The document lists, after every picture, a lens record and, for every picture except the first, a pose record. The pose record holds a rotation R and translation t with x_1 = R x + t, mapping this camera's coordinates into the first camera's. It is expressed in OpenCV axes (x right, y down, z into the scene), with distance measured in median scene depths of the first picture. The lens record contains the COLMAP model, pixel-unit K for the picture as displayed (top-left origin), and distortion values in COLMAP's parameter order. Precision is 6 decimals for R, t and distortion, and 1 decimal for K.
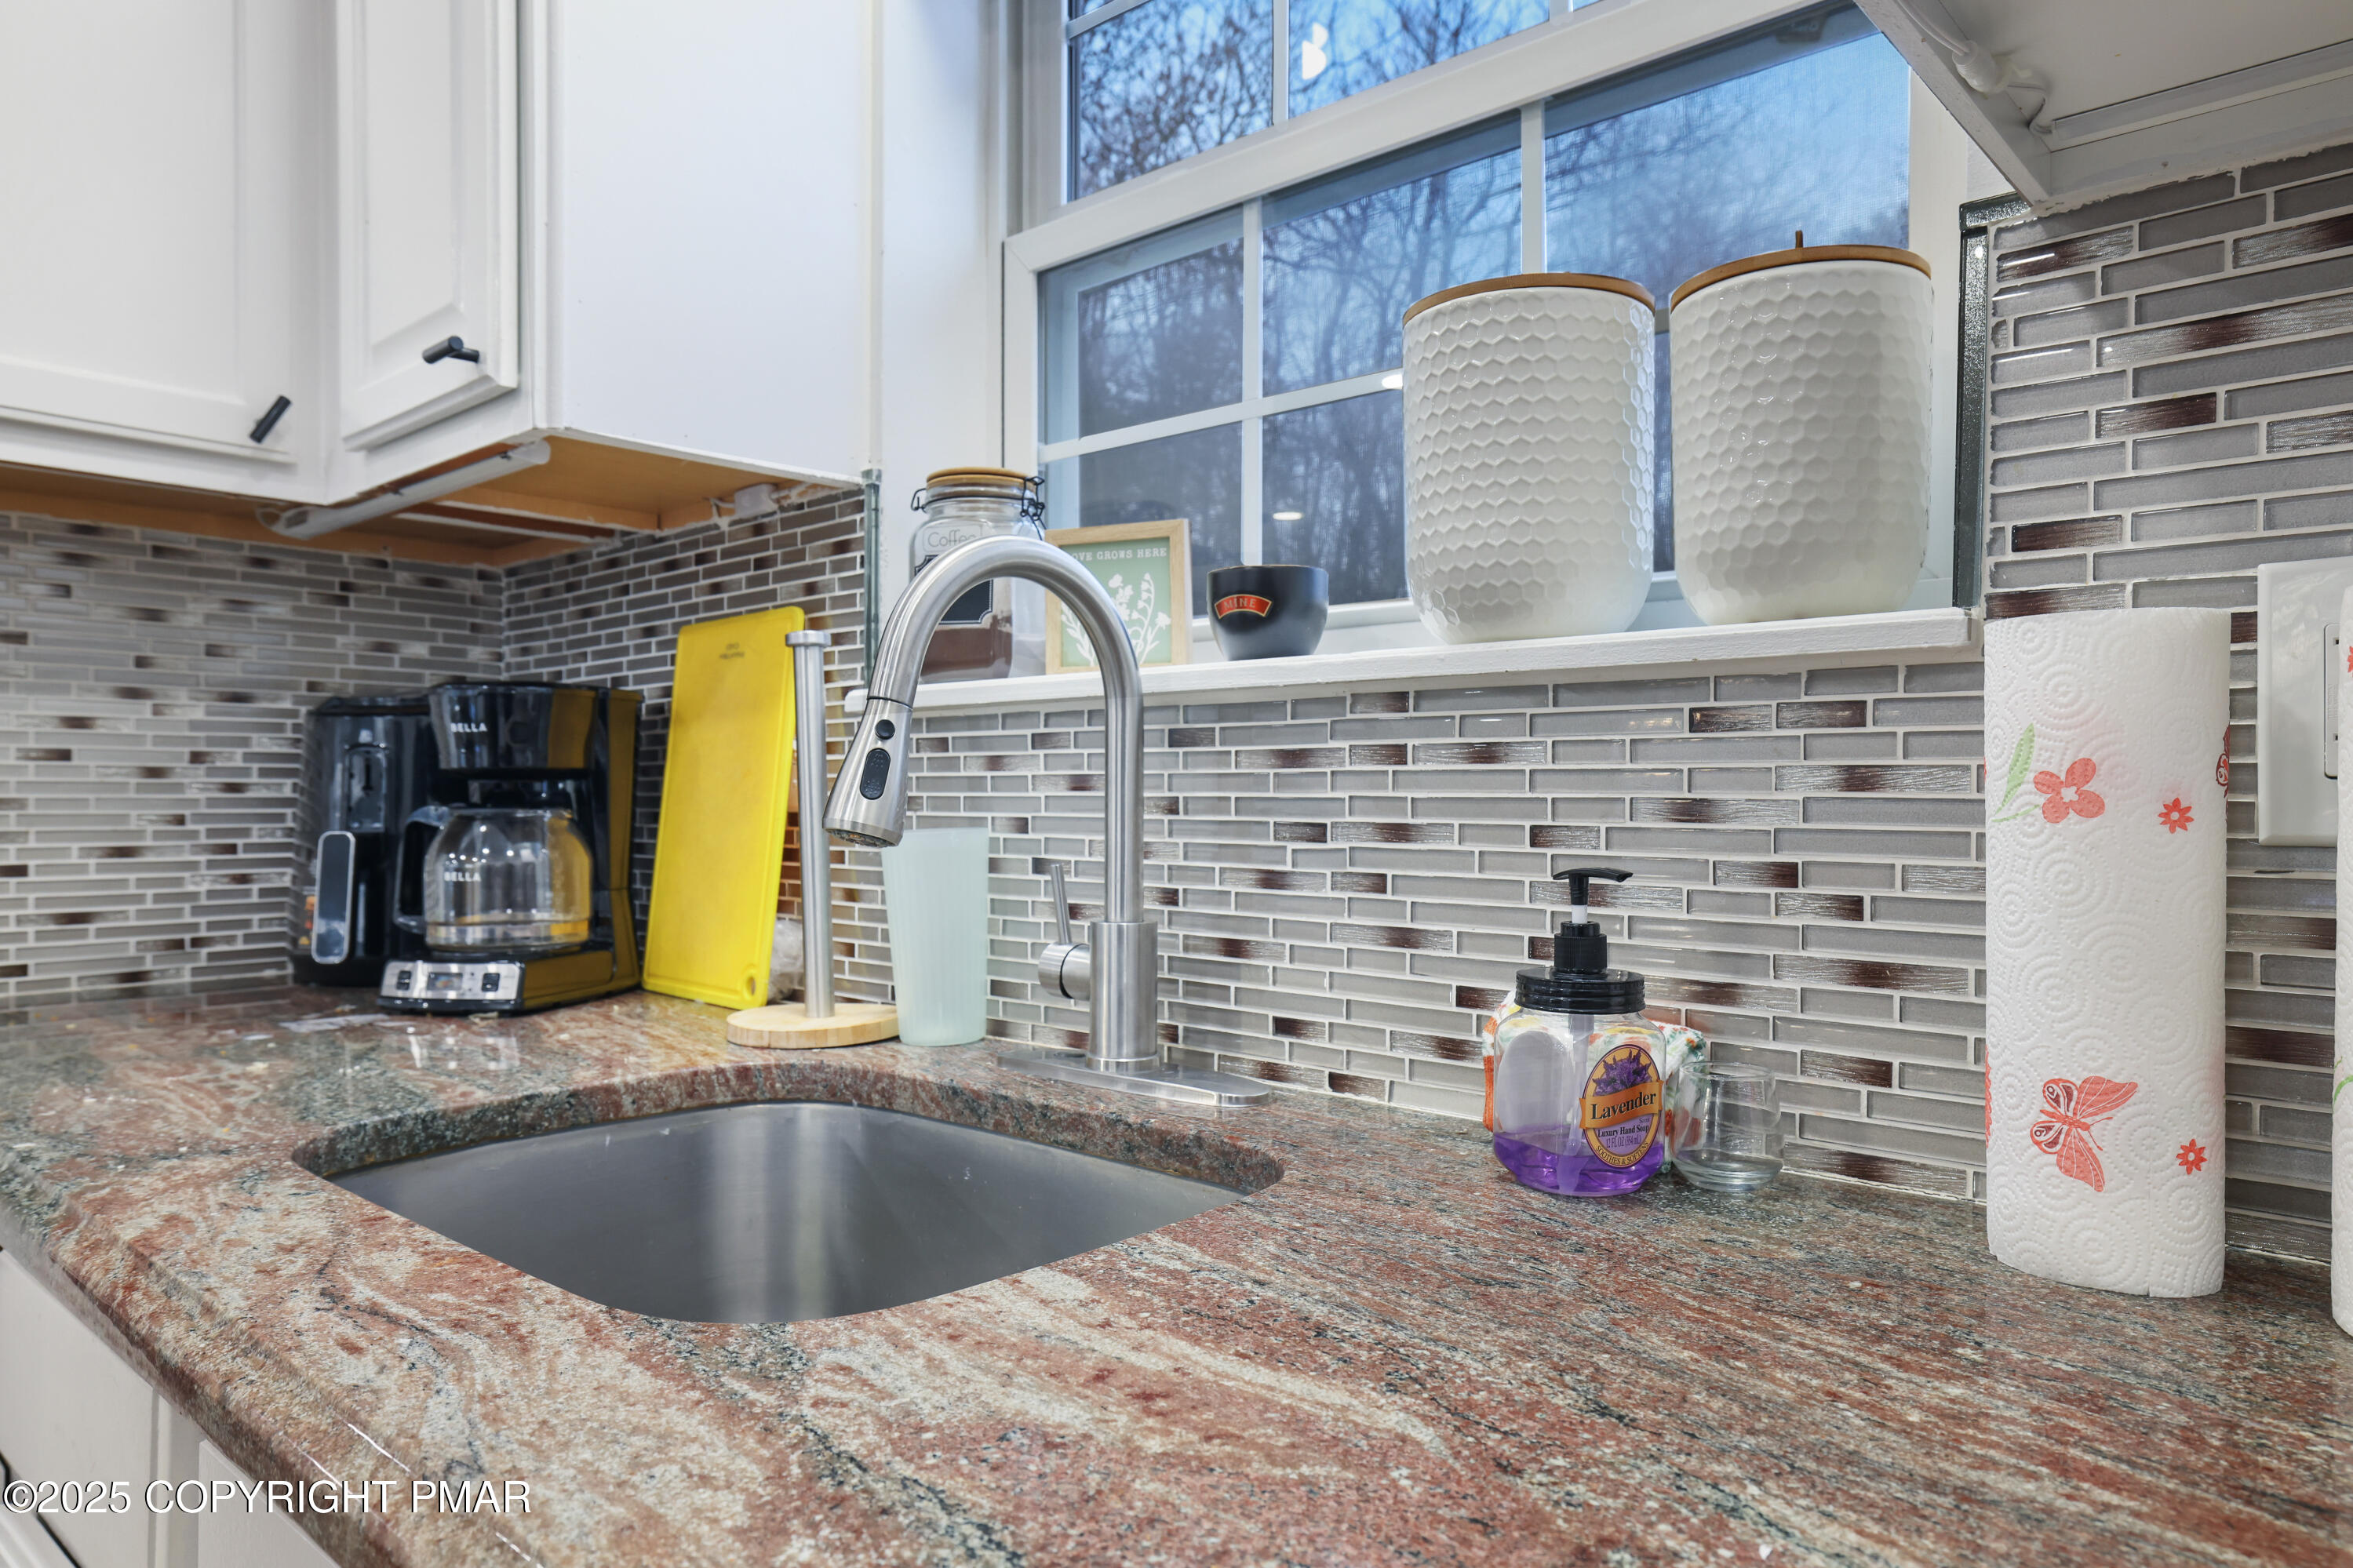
lens RADIAL K [[1510.2, 0, 1176.5], [0, 1510.2, 784.0], [0, 0, 1]] dist [-0.022093, 0.039640]
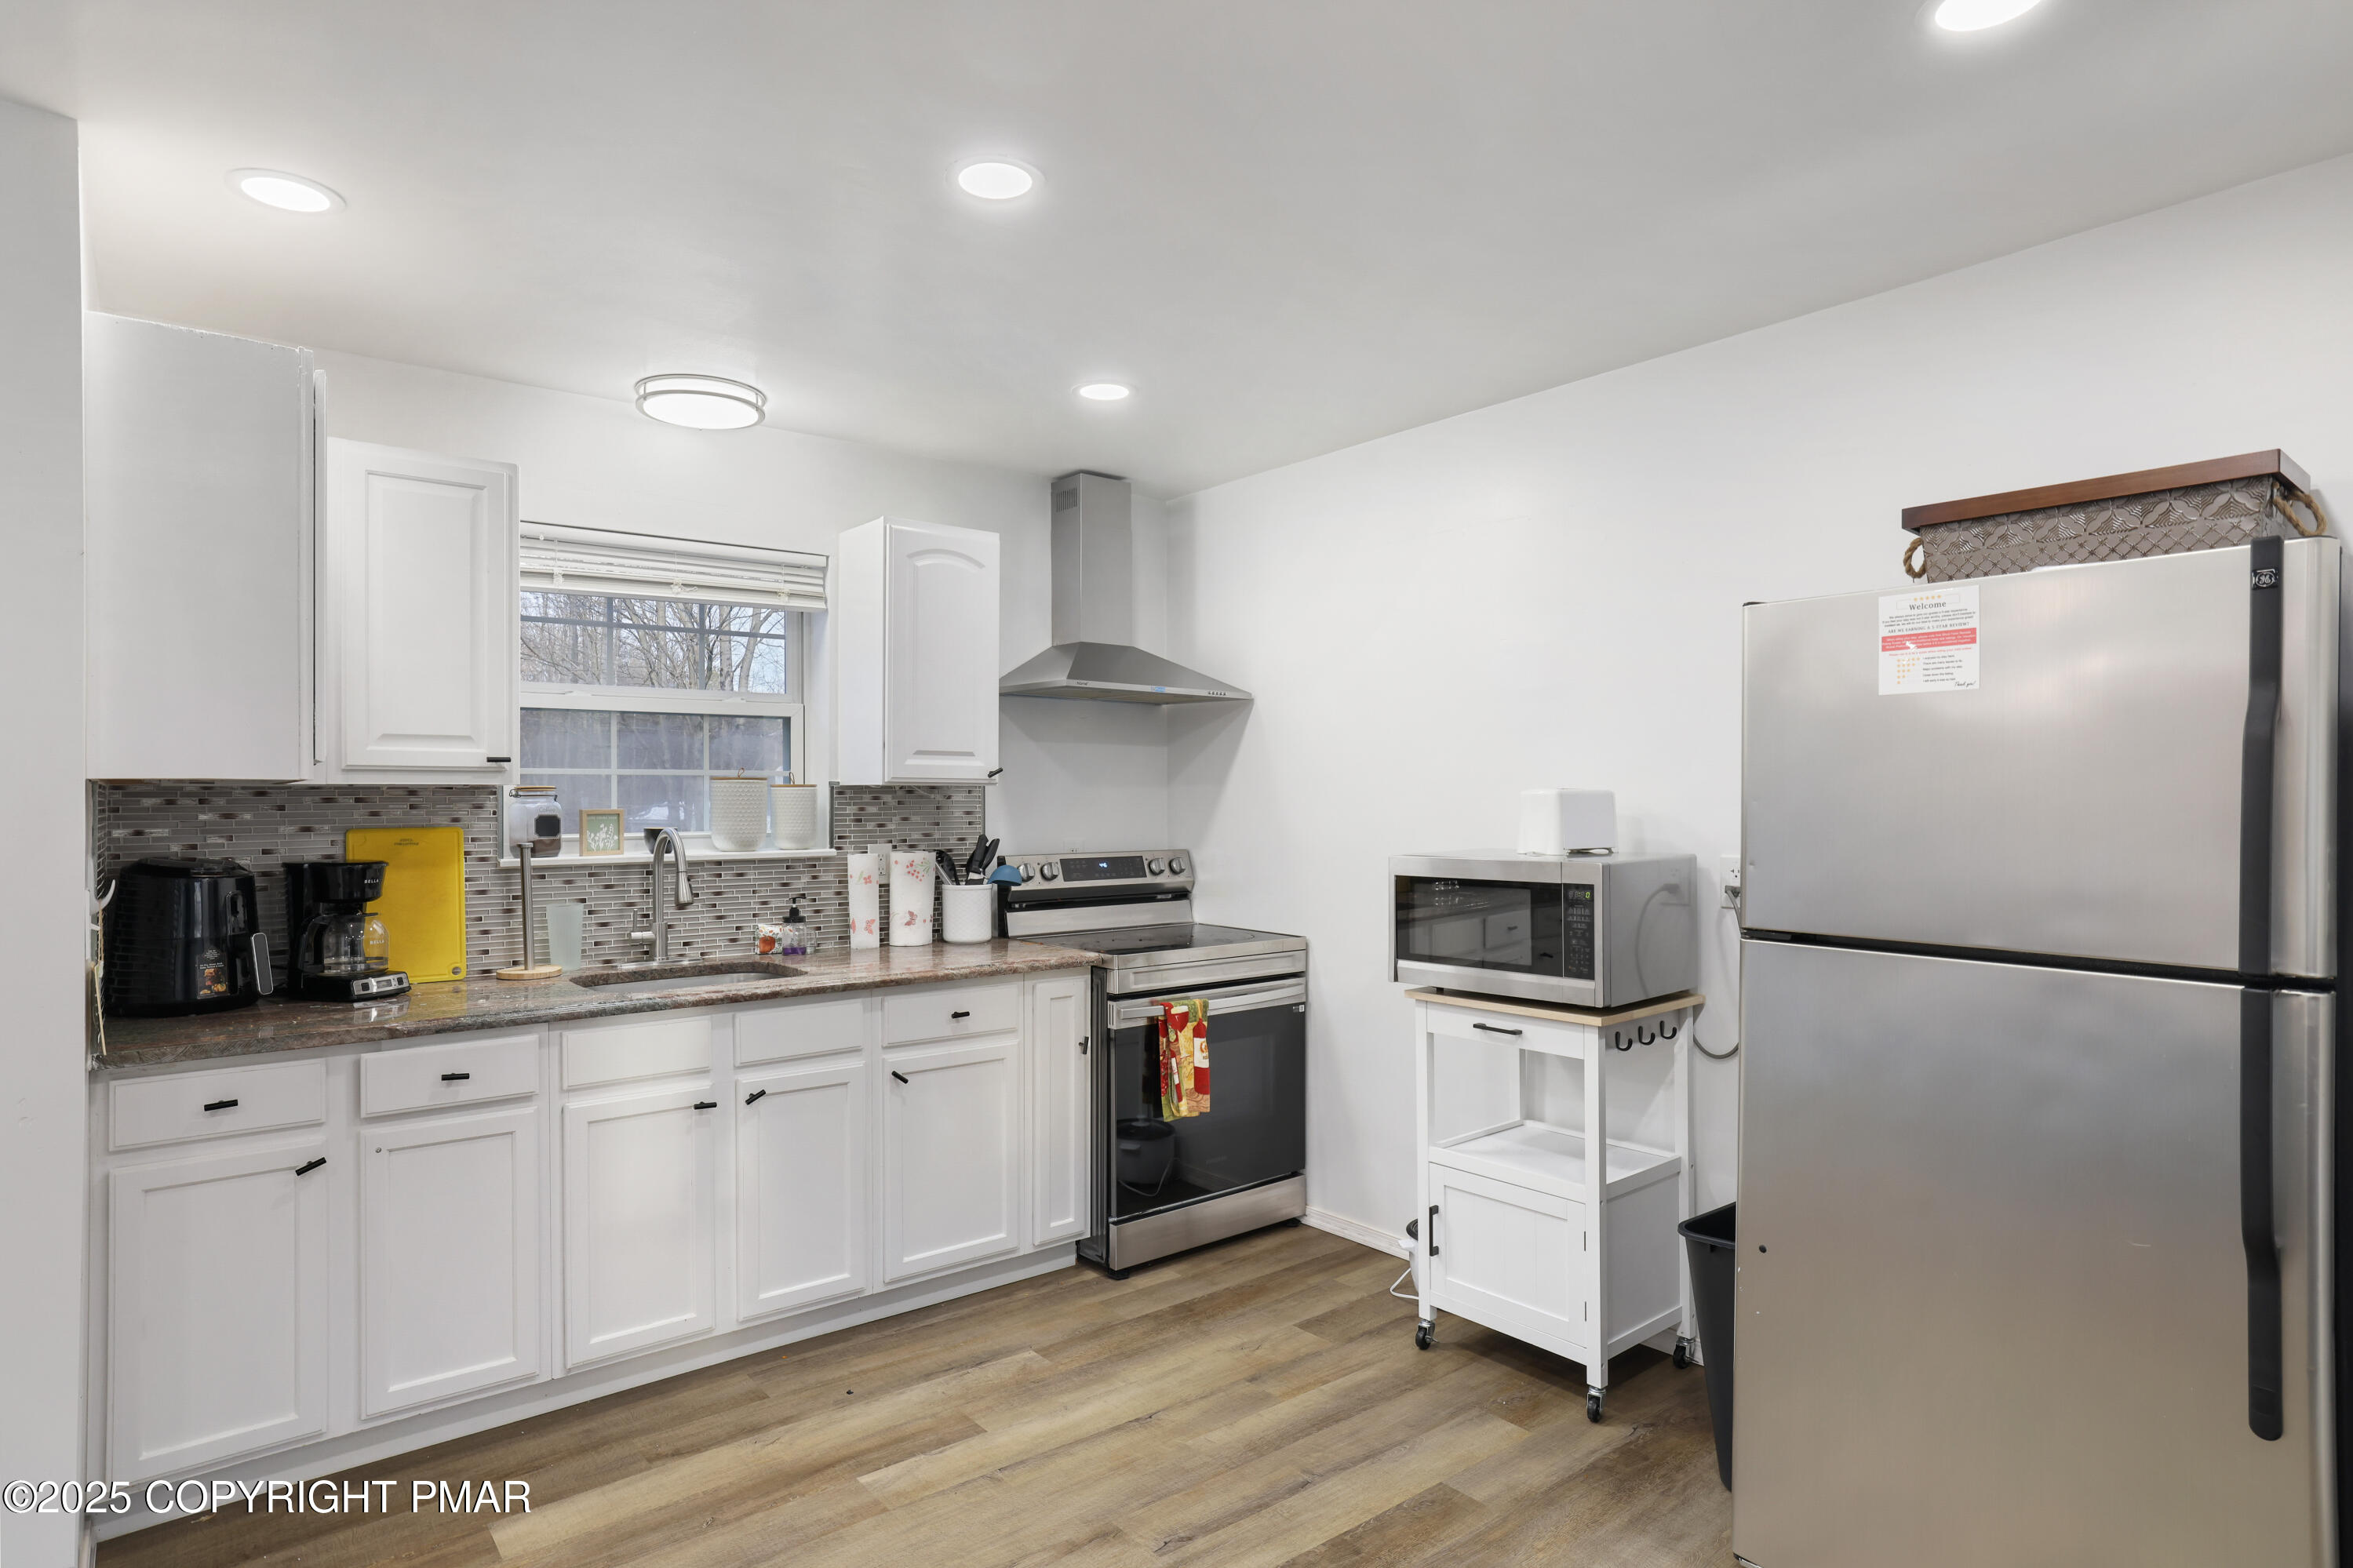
lens RADIAL K [[1271.5, 0, 1176.5], [0, 1271.5, 784.0], [0, 0, 1]] dist [-0.055008, 0.050977]
pose [[0.147962, 0.004570, 0.988982, -2.653338], [-0.004897, 0.999980, -0.003889, -0.224777], [-0.988981, -0.004267, 0.147981, -0.688796]]
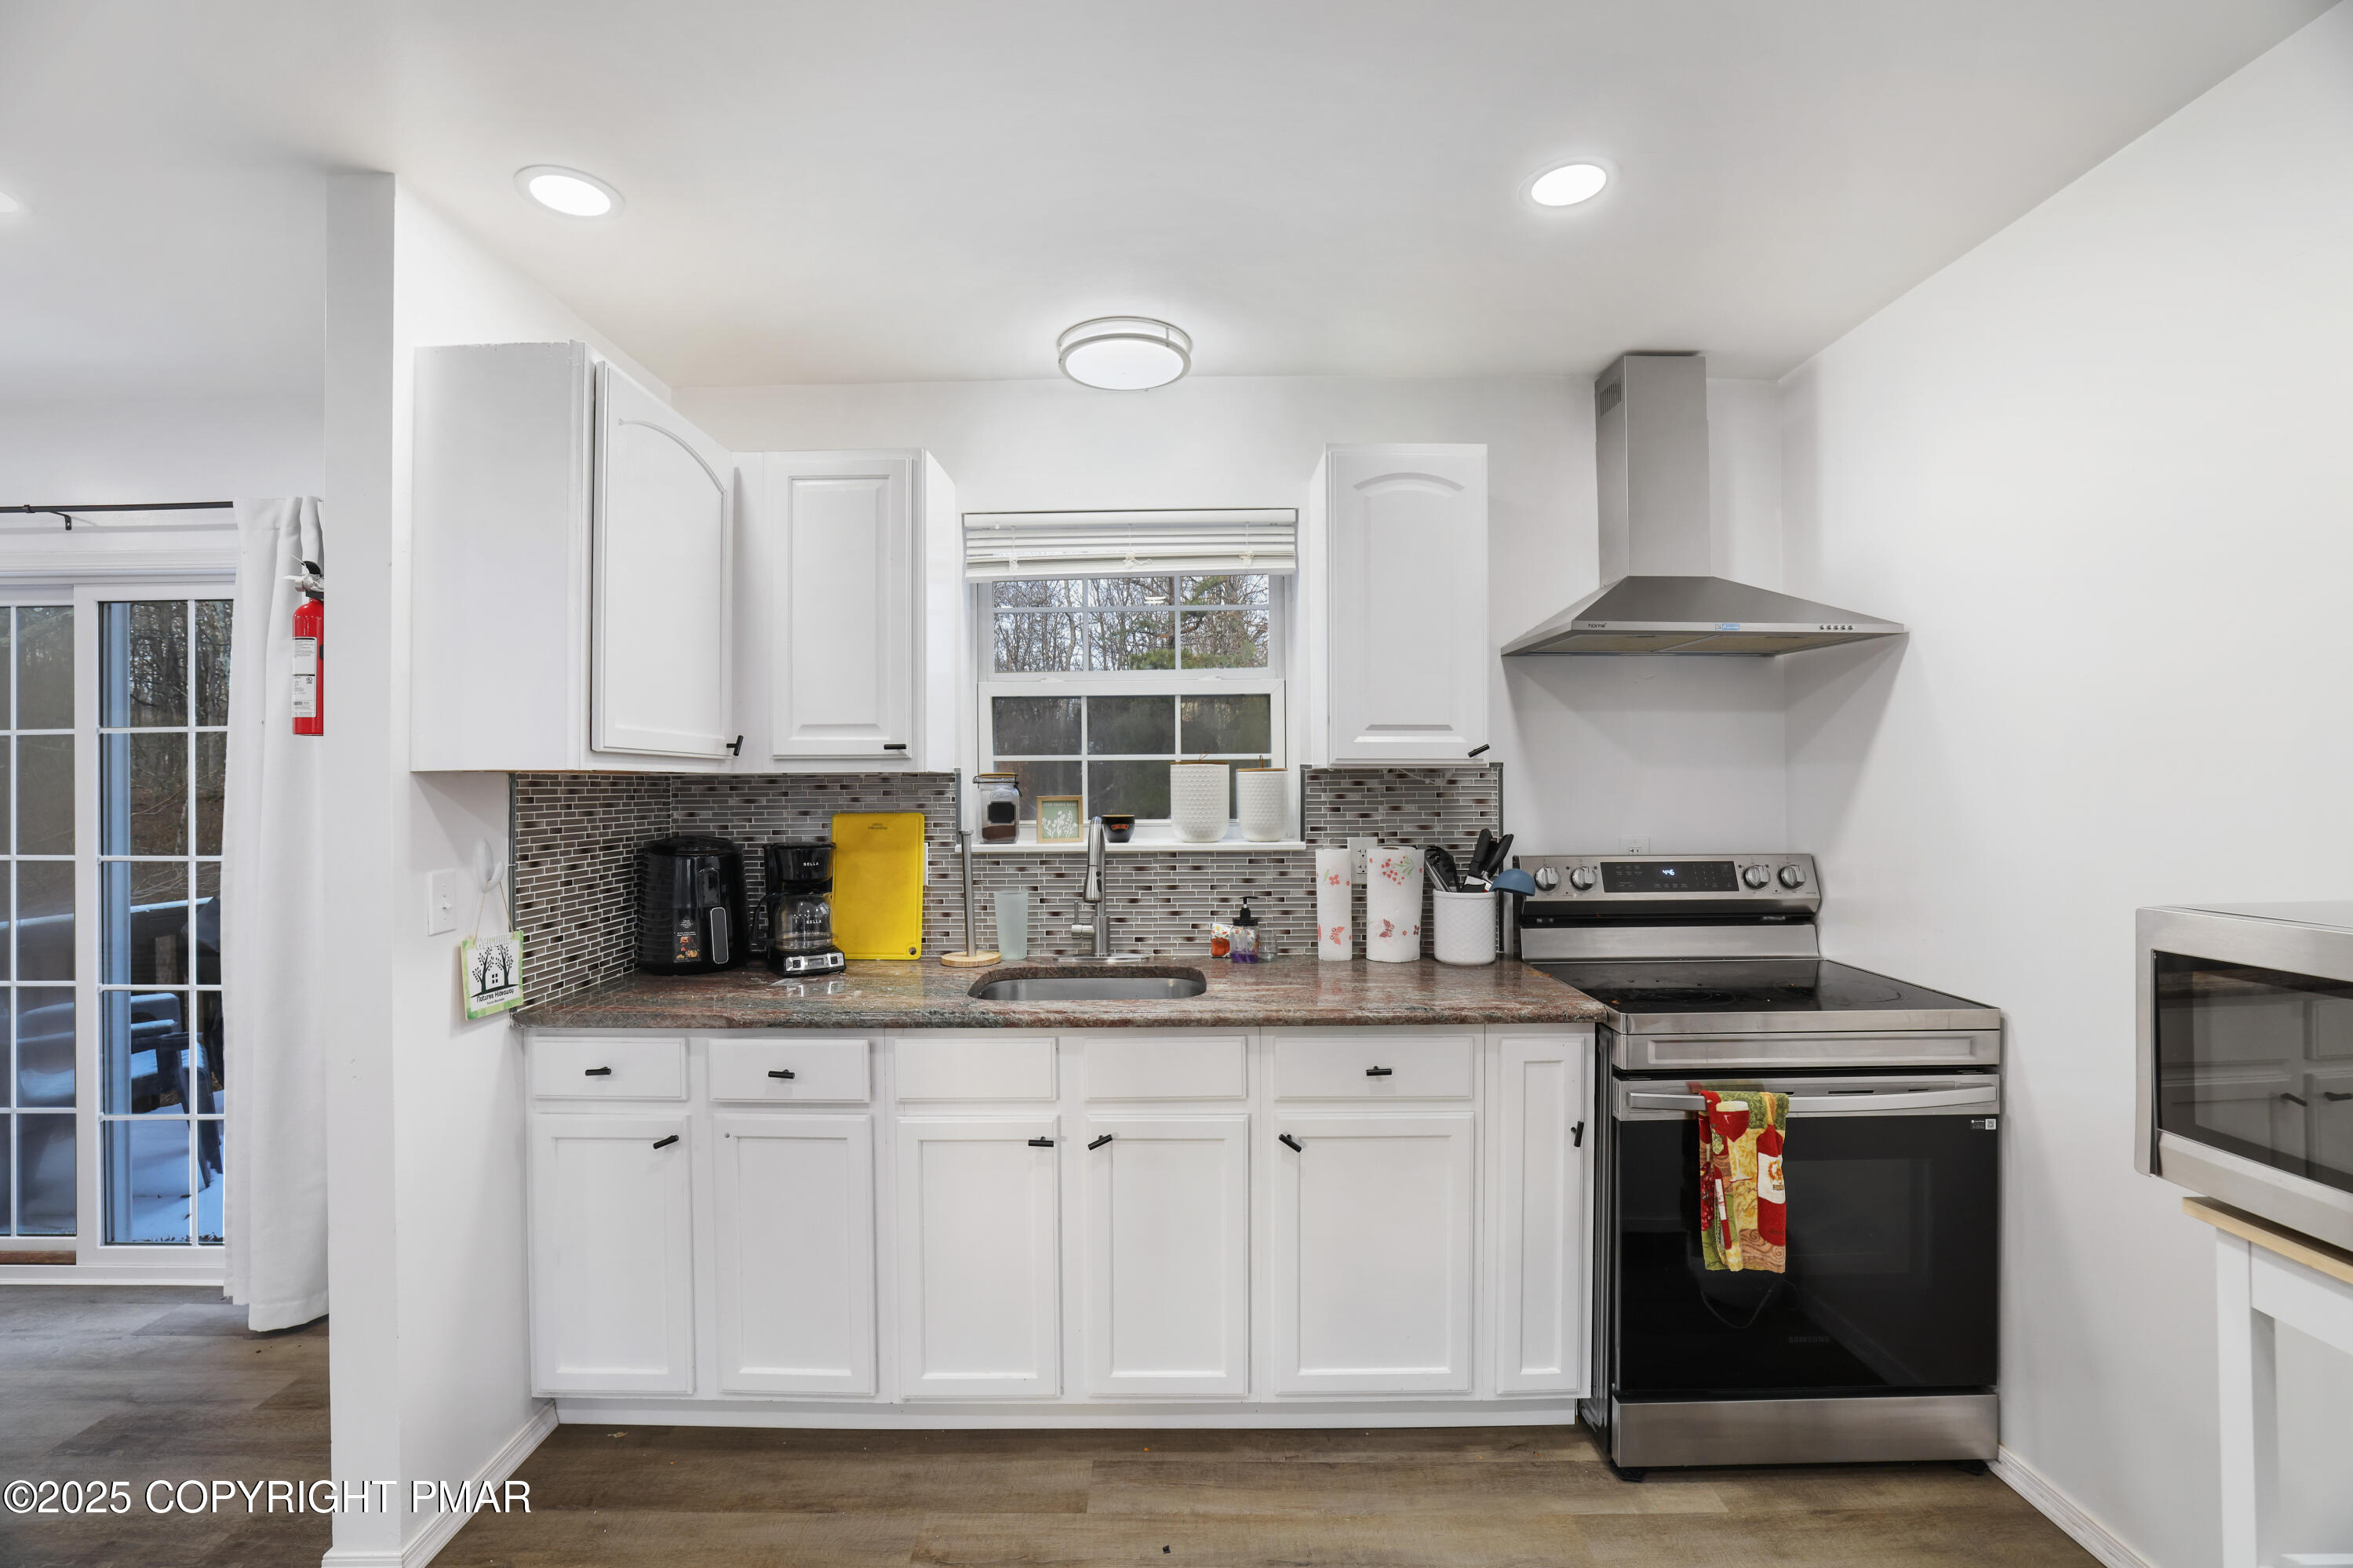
lens RADIAL K [[1006.9, 0, 1176.5], [0, 1006.9, 784.0], [0, 0, 1]] dist [-0.041134, 0.014091]
pose [[0.739416, -0.009895, 0.673176, -1.345573], [0.003568, 0.999936, 0.010778, -0.221938], [-0.673240, -0.005568, 0.739403, -0.808158]]
